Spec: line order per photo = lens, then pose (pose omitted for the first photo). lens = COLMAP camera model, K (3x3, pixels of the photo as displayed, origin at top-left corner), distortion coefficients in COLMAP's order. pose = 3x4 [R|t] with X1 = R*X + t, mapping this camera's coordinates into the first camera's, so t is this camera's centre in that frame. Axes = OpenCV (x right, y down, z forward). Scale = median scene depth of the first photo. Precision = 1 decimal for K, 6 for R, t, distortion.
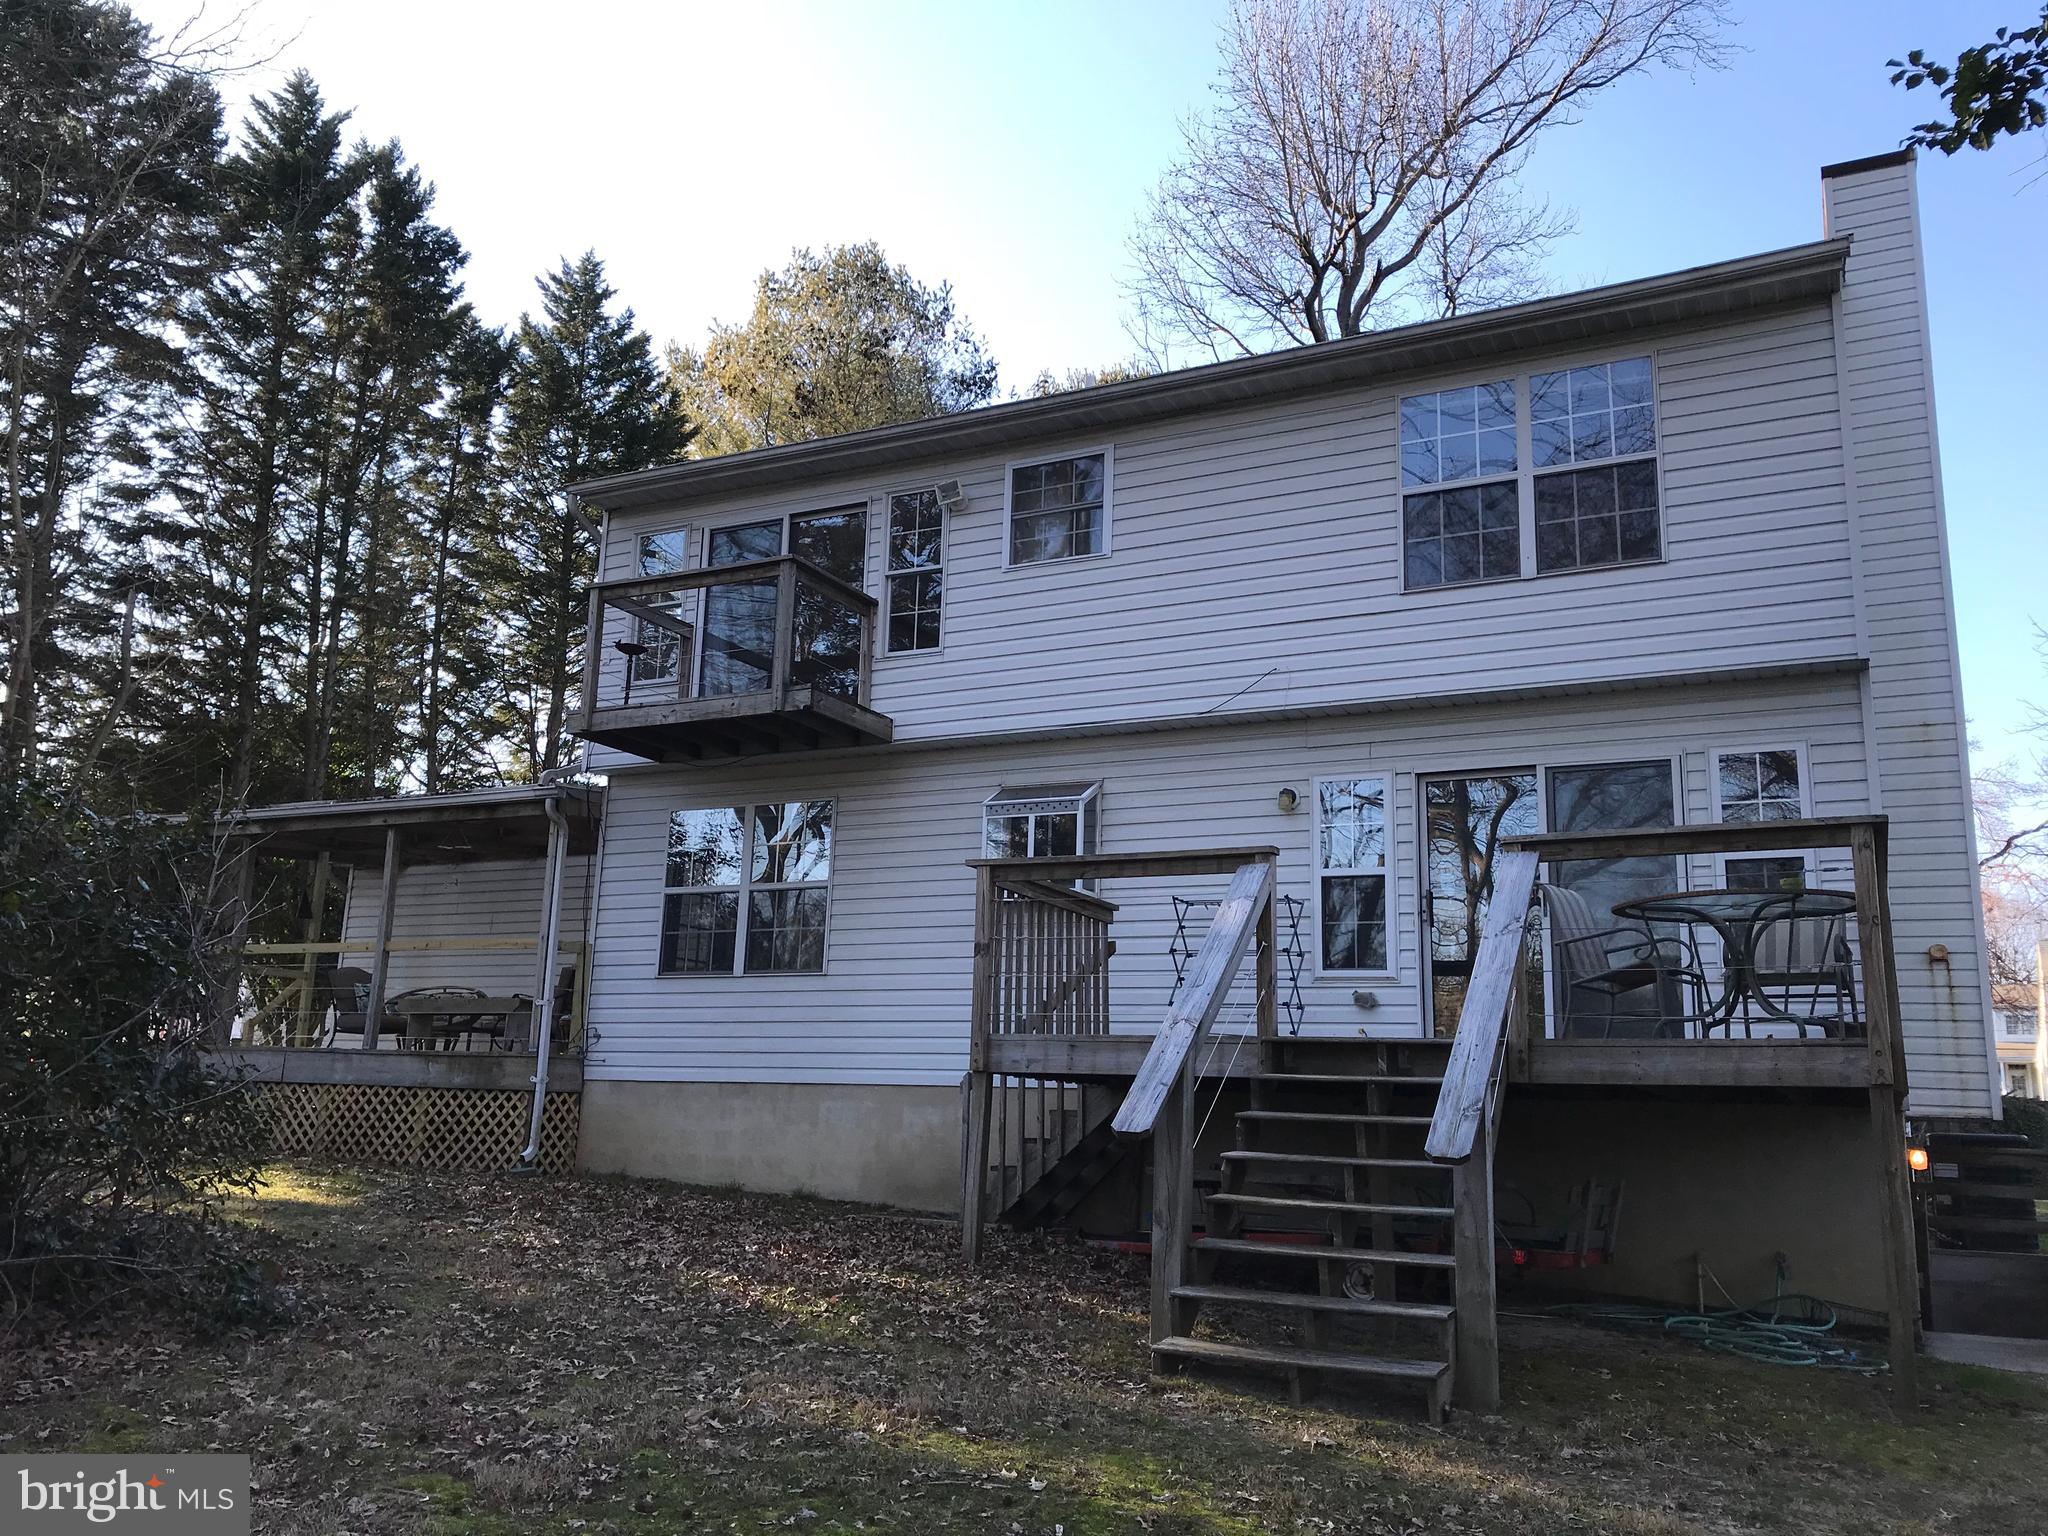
lens RADIAL K [[1681.6, 0, 1023.0], [0, 1681.6, 768.2], [0, 0, 1]] dist [0.051246, -0.056993]
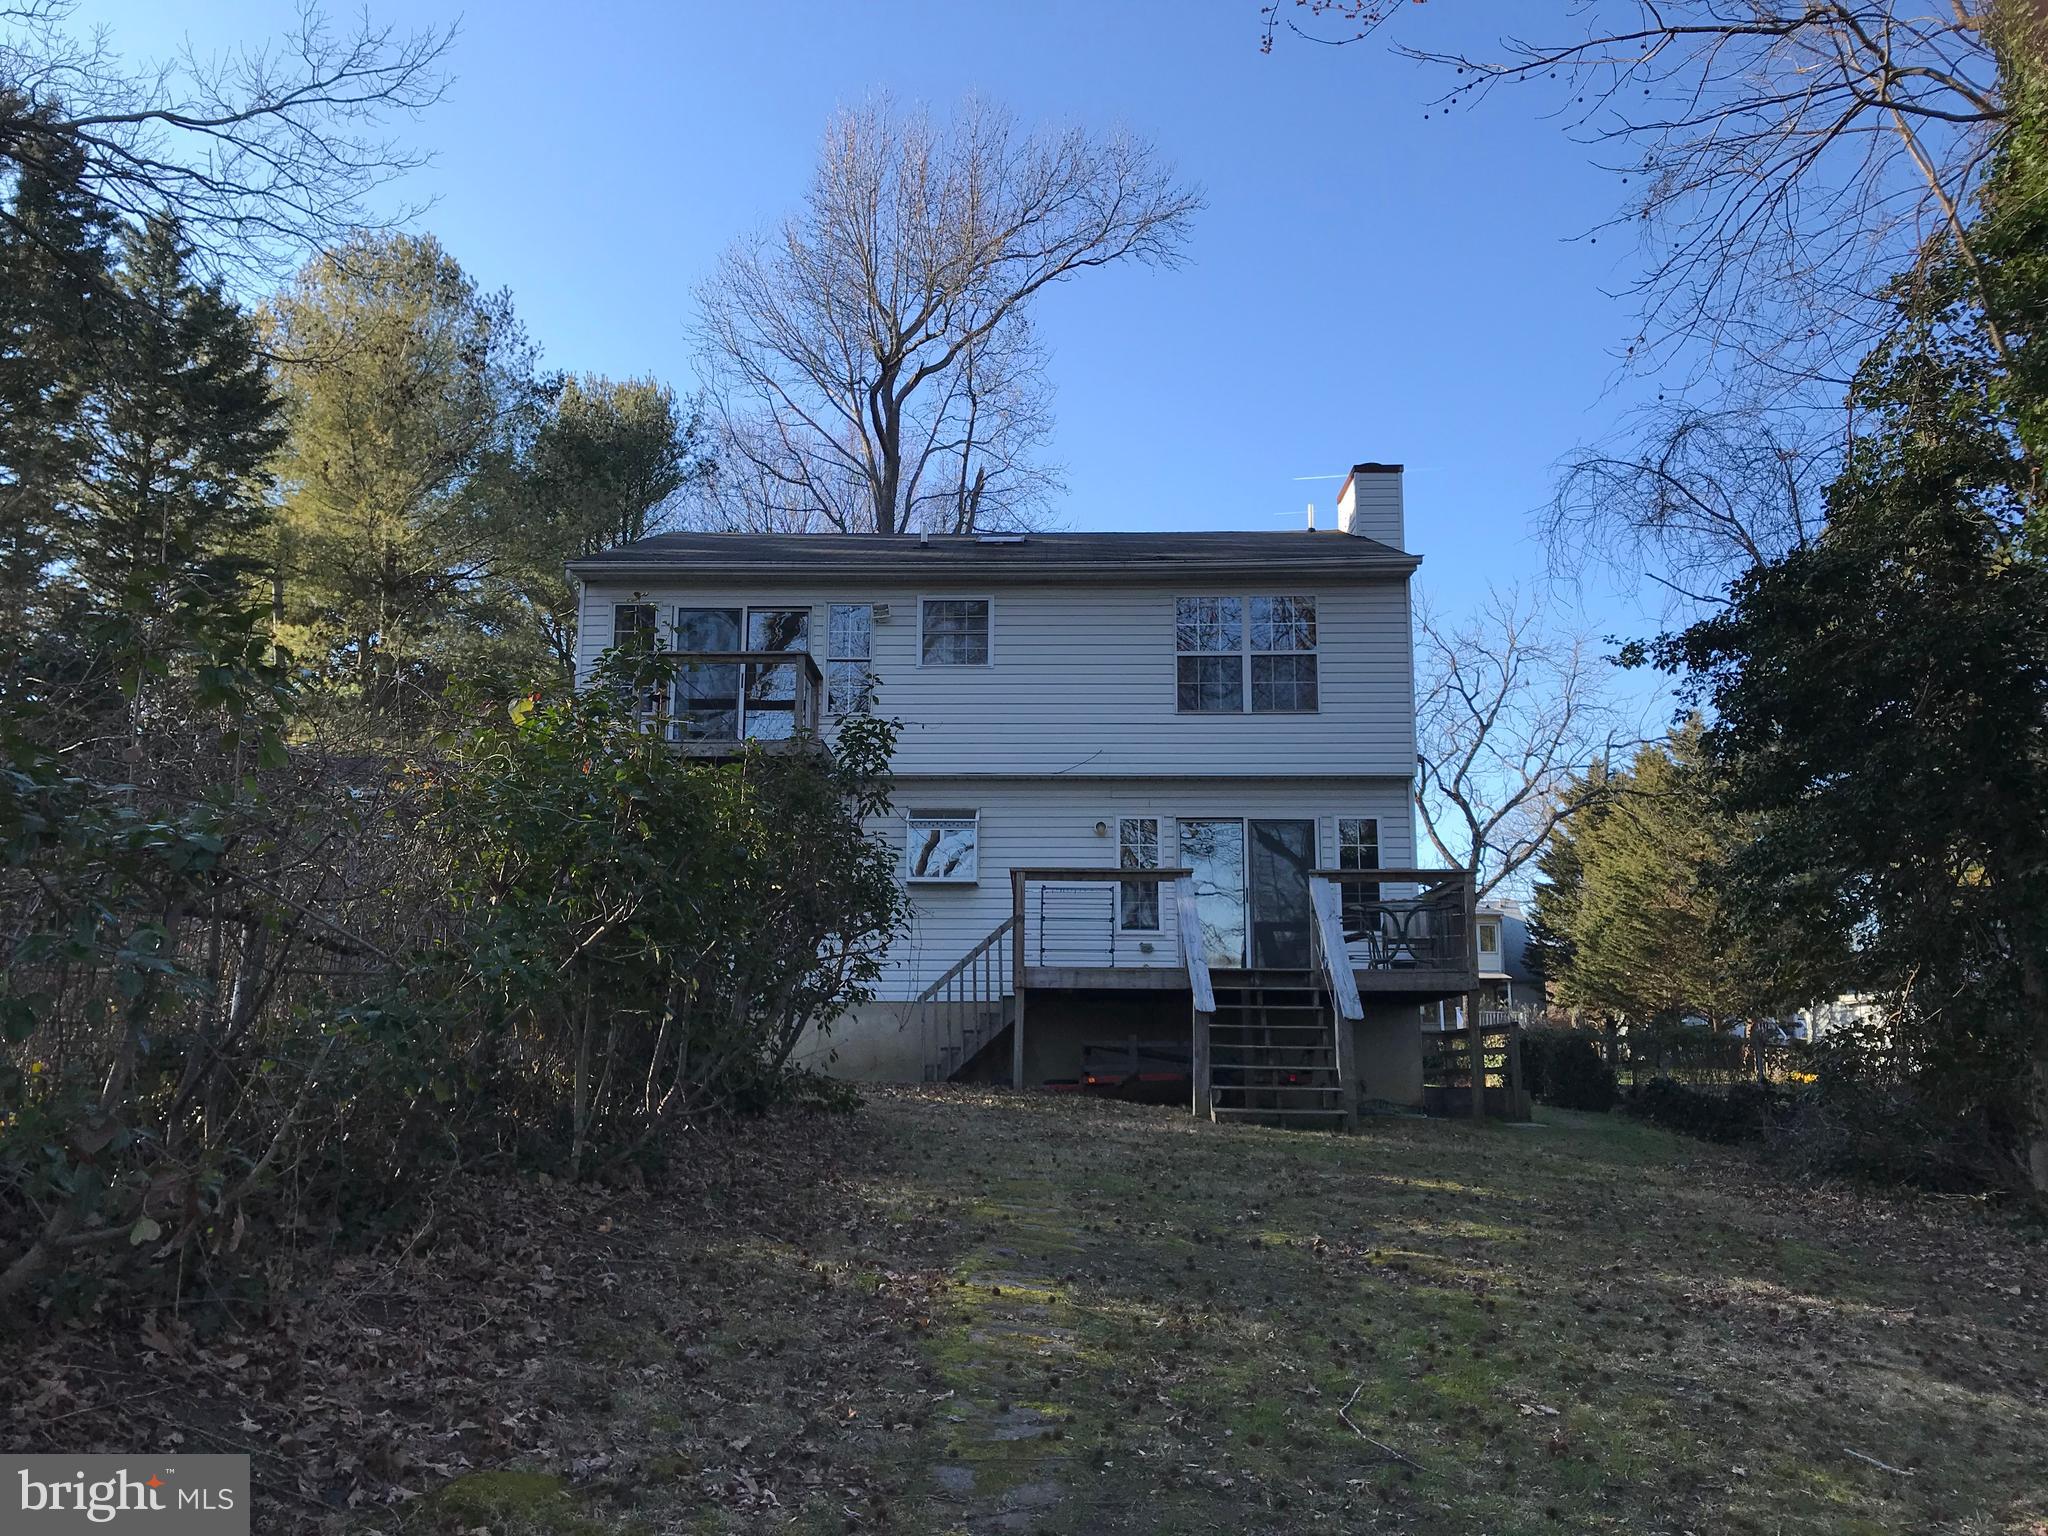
lens RADIAL K [[1681.6, 0, 1023.1], [0, 1681.6, 768.6], [0, 0, 1]] dist [0.051246, -0.056993]
pose [[0.901227, 0.056277, 0.429678, -0.600906], [-0.070583, 0.997354, 0.017416, -0.060688], [-0.427561, -0.046024, 0.902814, -0.448280]]
